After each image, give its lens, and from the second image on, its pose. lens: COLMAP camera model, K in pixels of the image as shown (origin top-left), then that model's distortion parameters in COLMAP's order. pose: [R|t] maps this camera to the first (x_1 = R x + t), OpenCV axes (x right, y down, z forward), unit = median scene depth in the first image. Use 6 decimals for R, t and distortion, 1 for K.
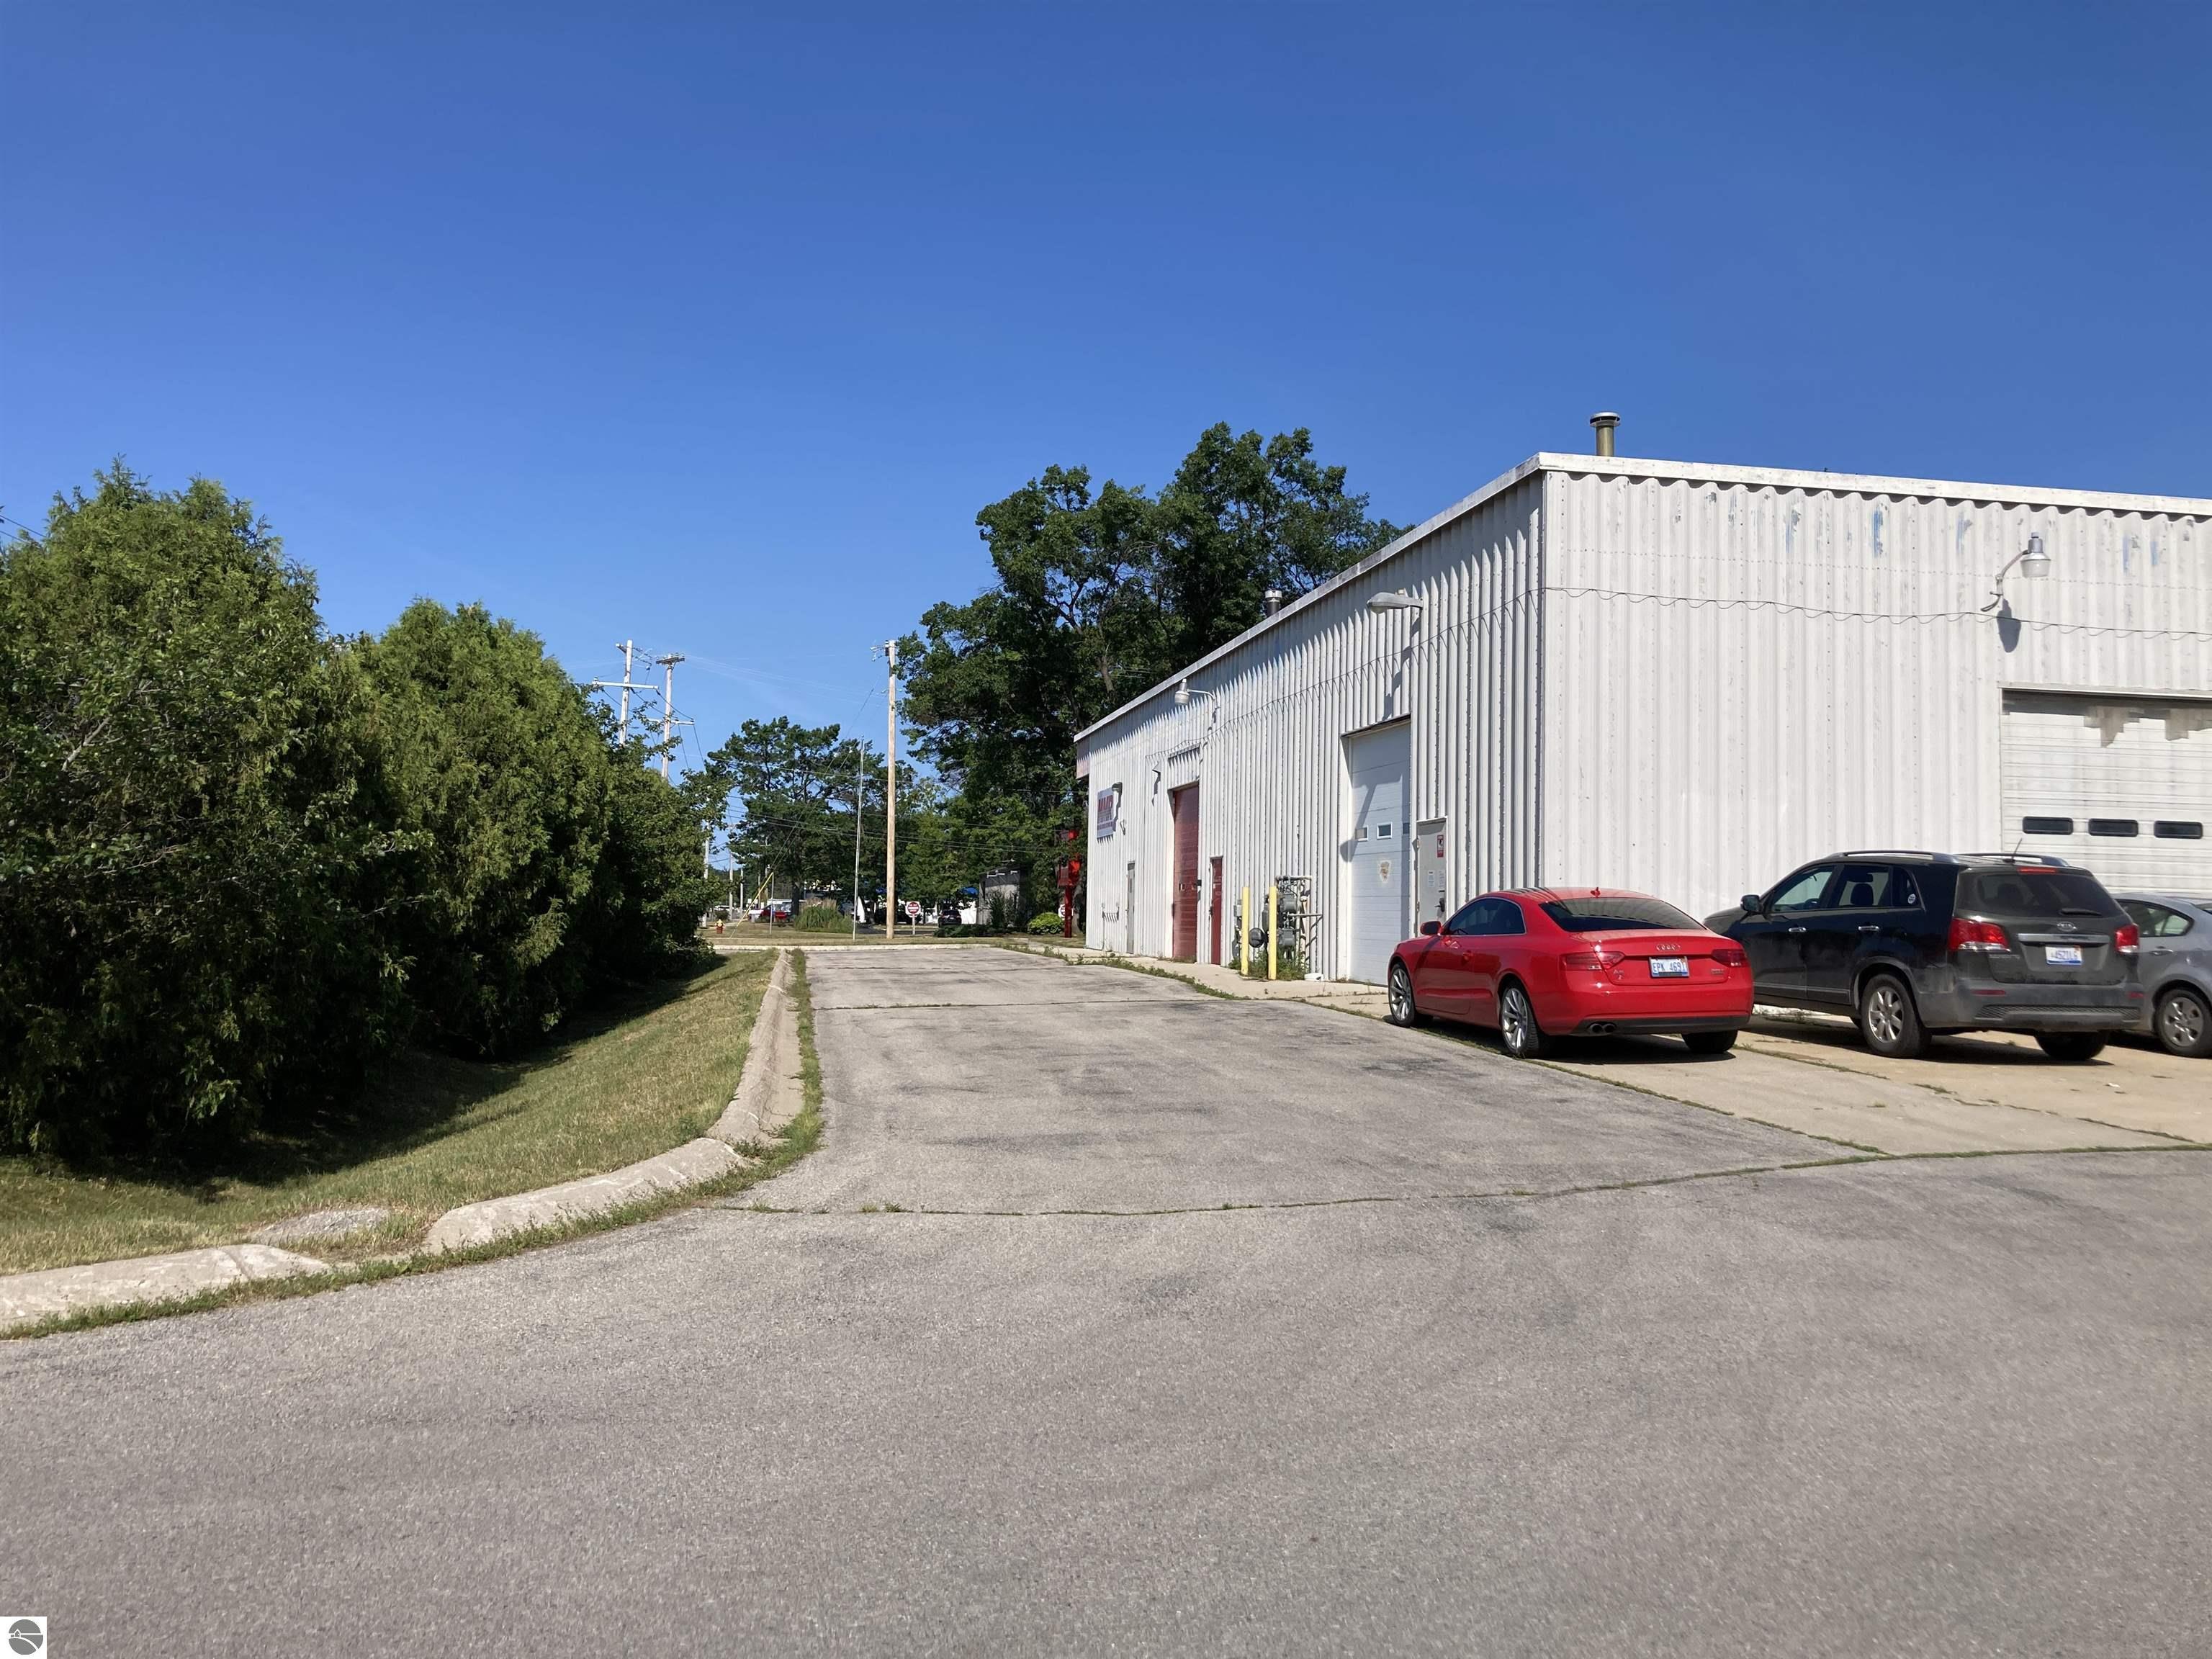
lens RADIAL K [[1811.2, 0, 1113.1], [0, 1811.2, 777.5], [0, 0, 1]] dist [0.068342, -0.079475]
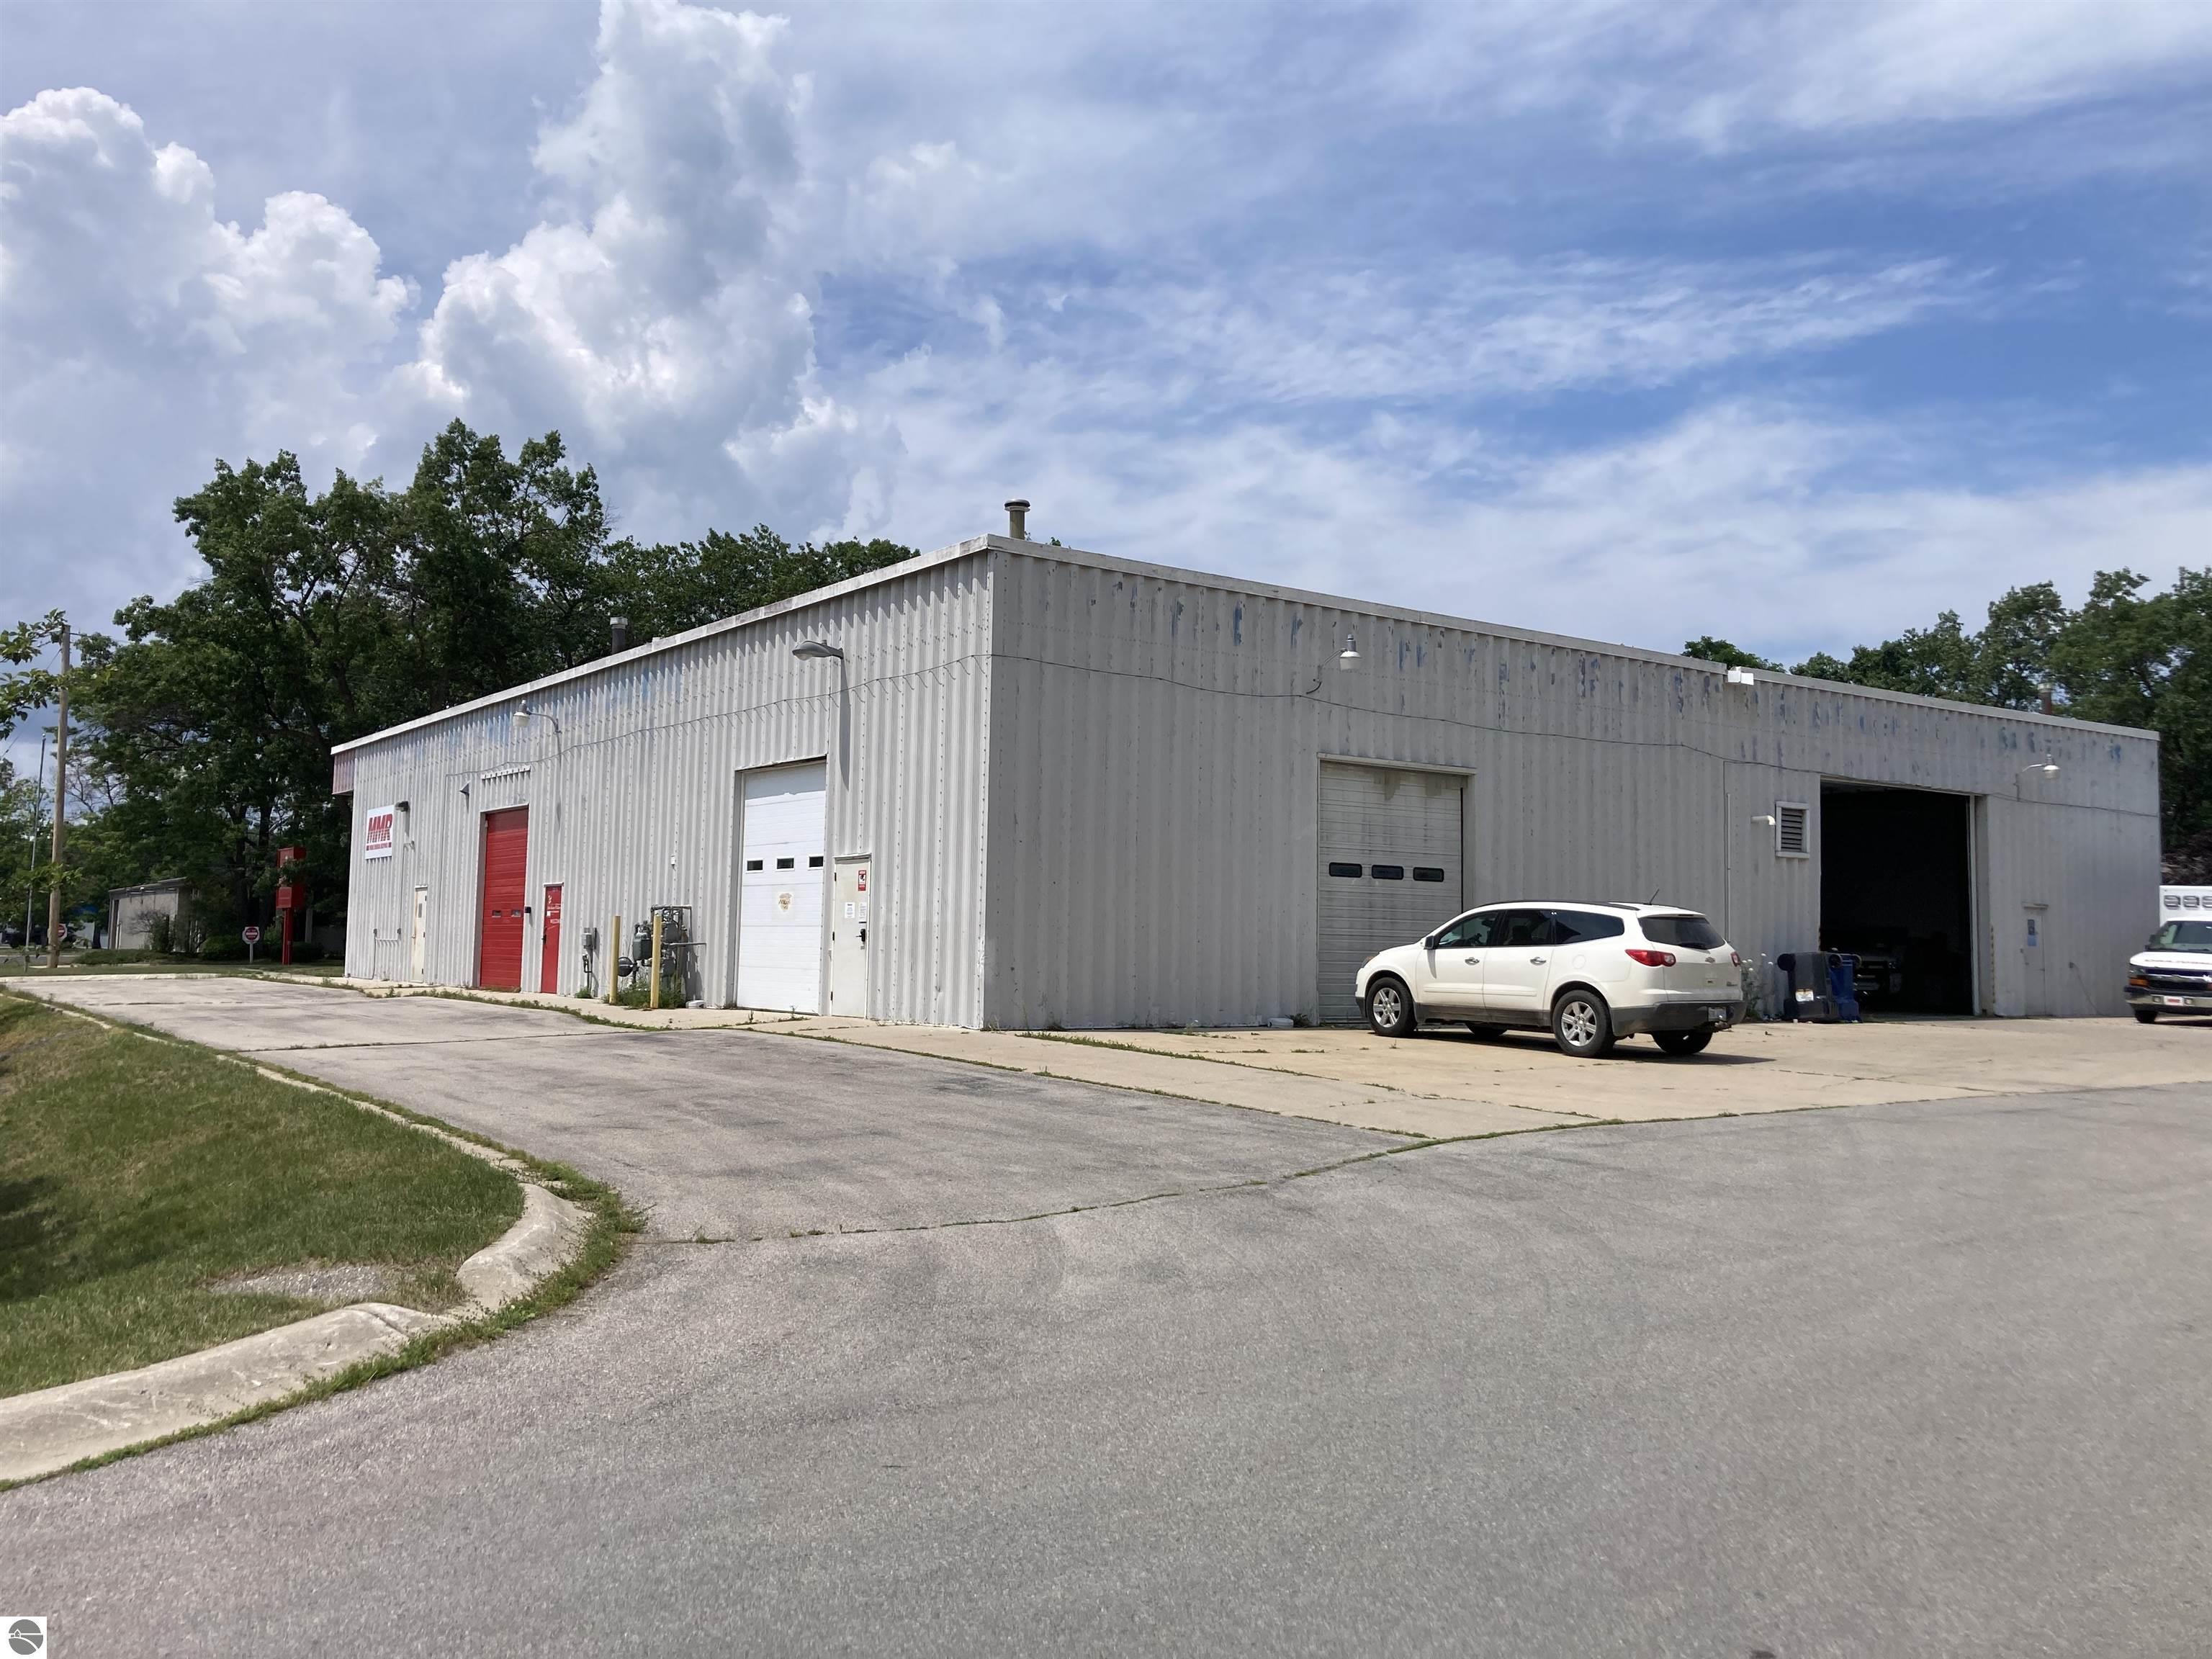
lens RADIAL K [[1773.6, 0, 1106.0], [0, 1773.6, 829.5], [0, 0, 1]] dist [0.036643, -0.000547]
pose [[0.906020, 0.022222, 0.422650, -0.150751], [-0.029228, 0.999522, 0.010104, -0.009159], [-0.422223, -0.021508, 0.906237, -0.021857]]
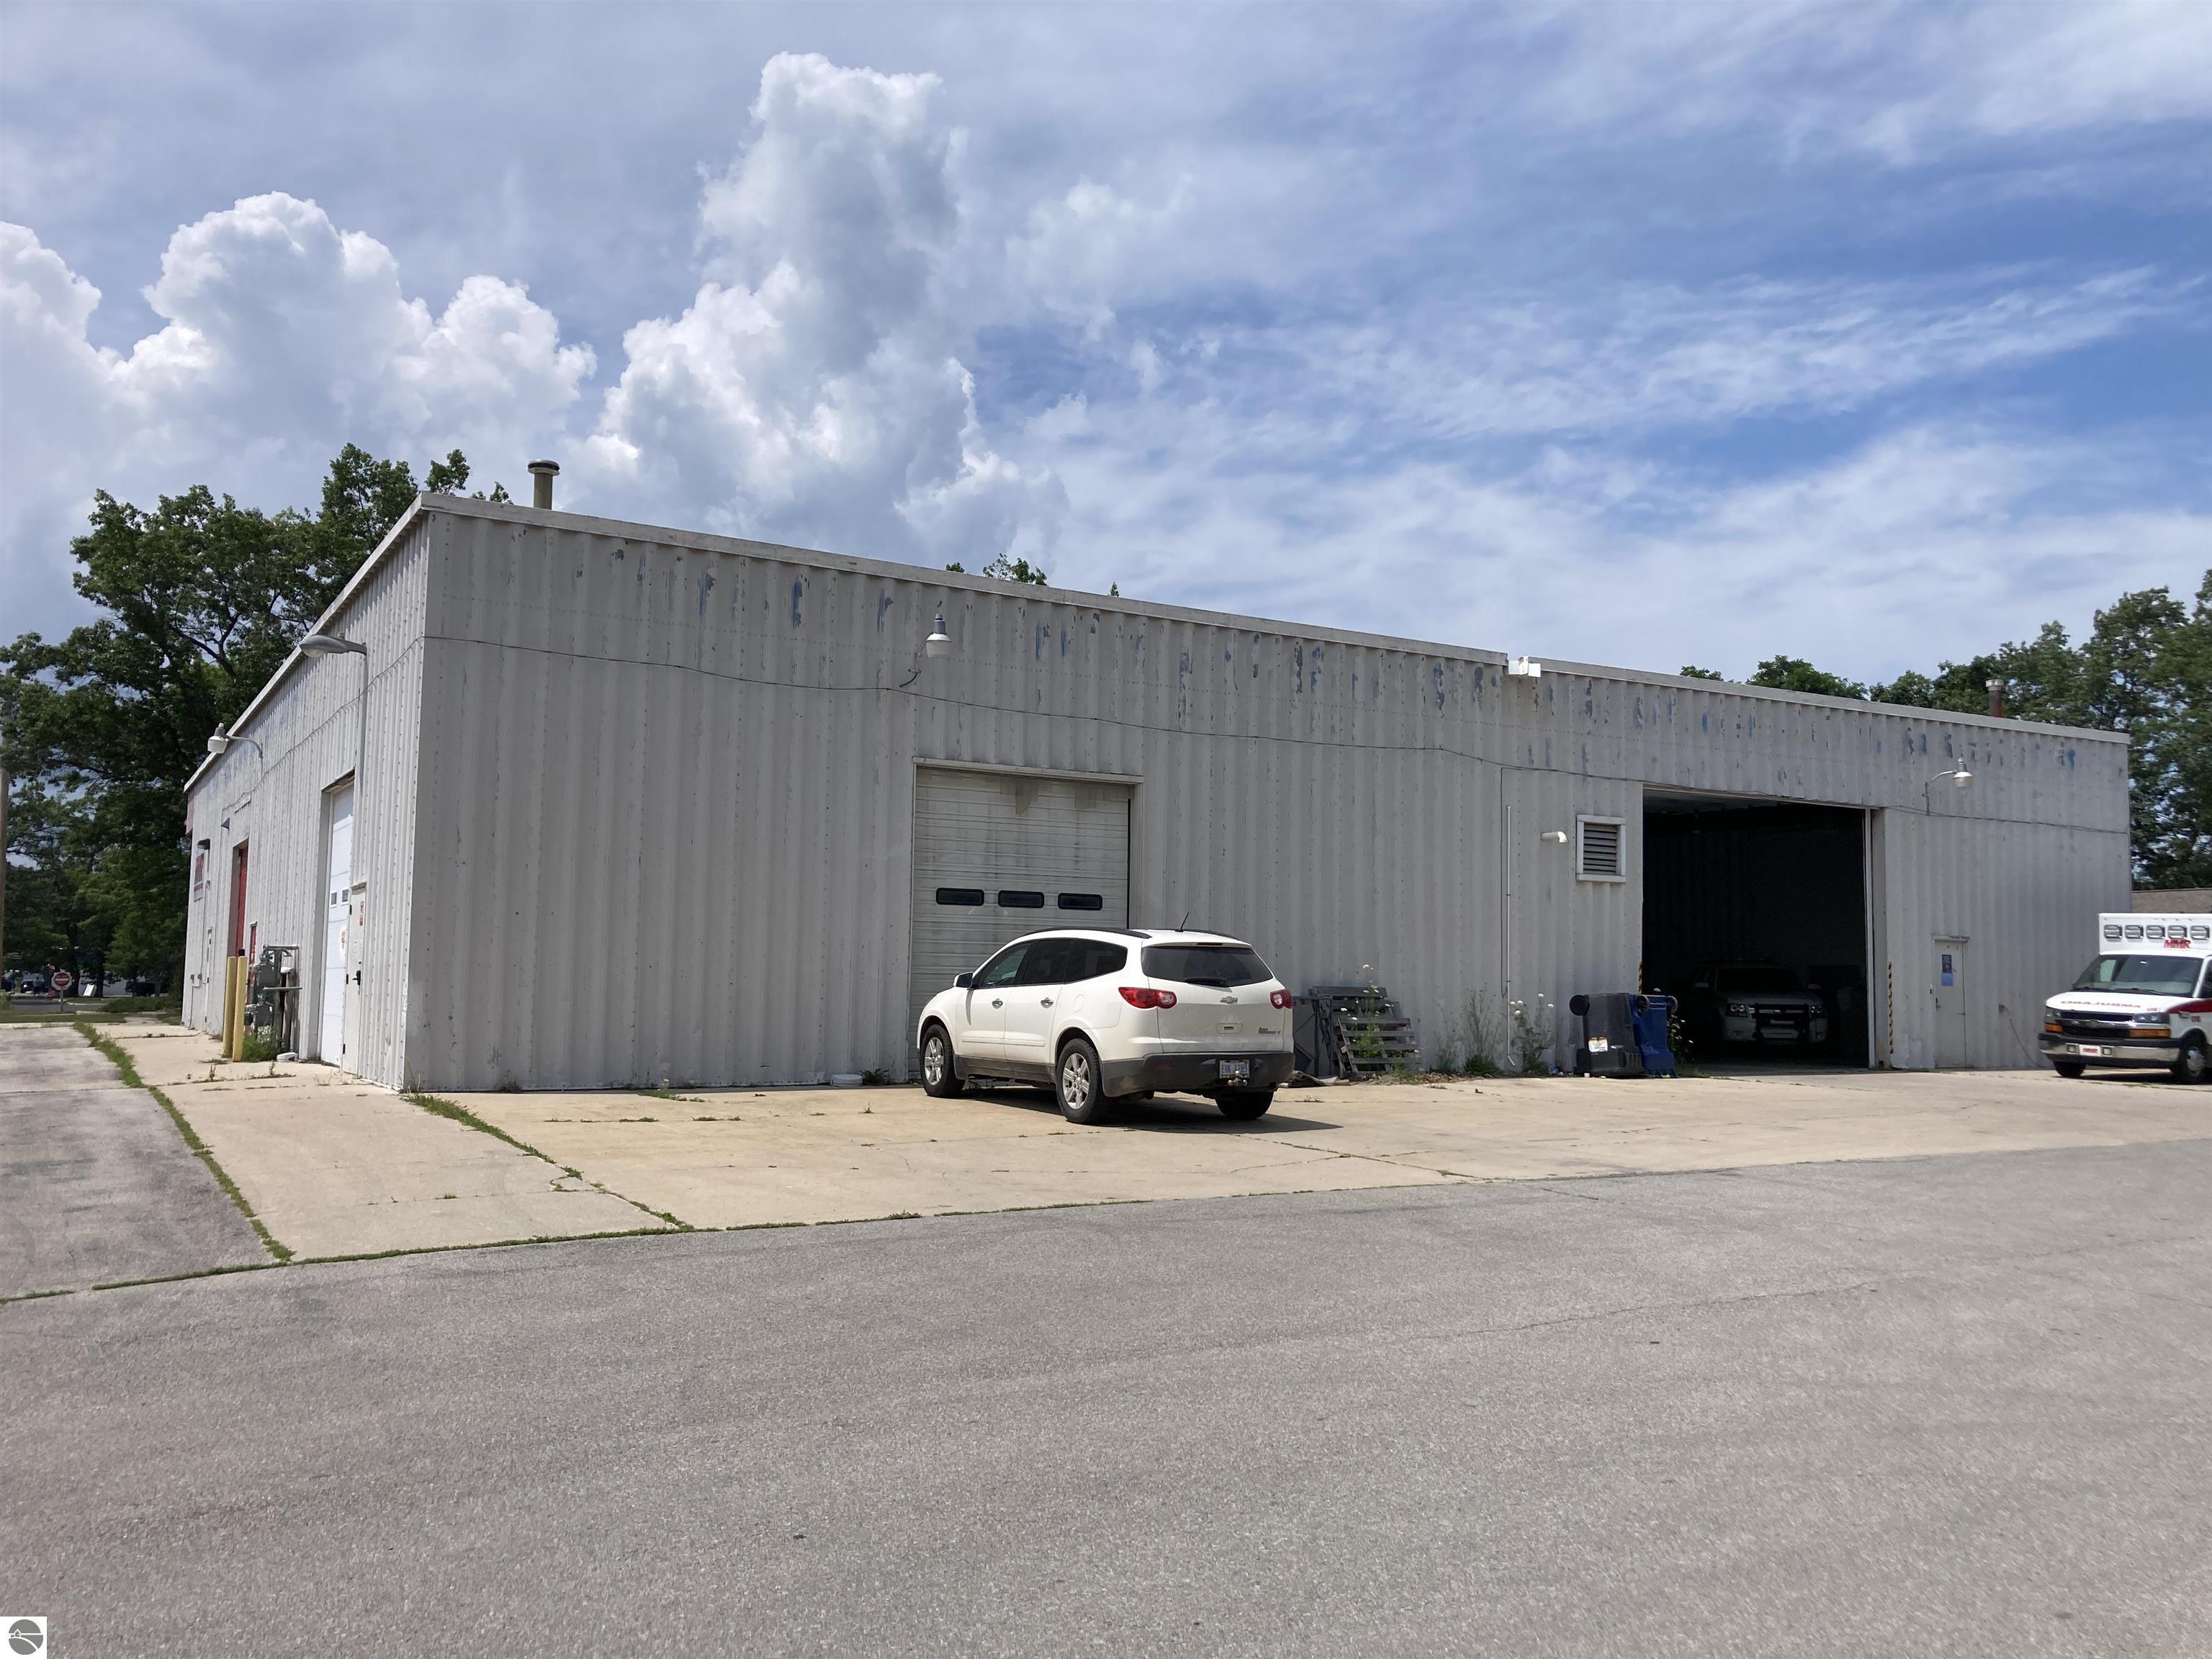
lens RADIAL K [[1785.5, 0, 1114.5], [0, 1785.5, 861.0], [0, 0, 1]] dist [0.111361, -0.124418]
pose [[0.935883, 0.016393, 0.351930, 0.238537], [-0.018723, 0.999820, 0.003218, 0.000704], [-0.351813, -0.009601, 0.936021, 0.015907]]
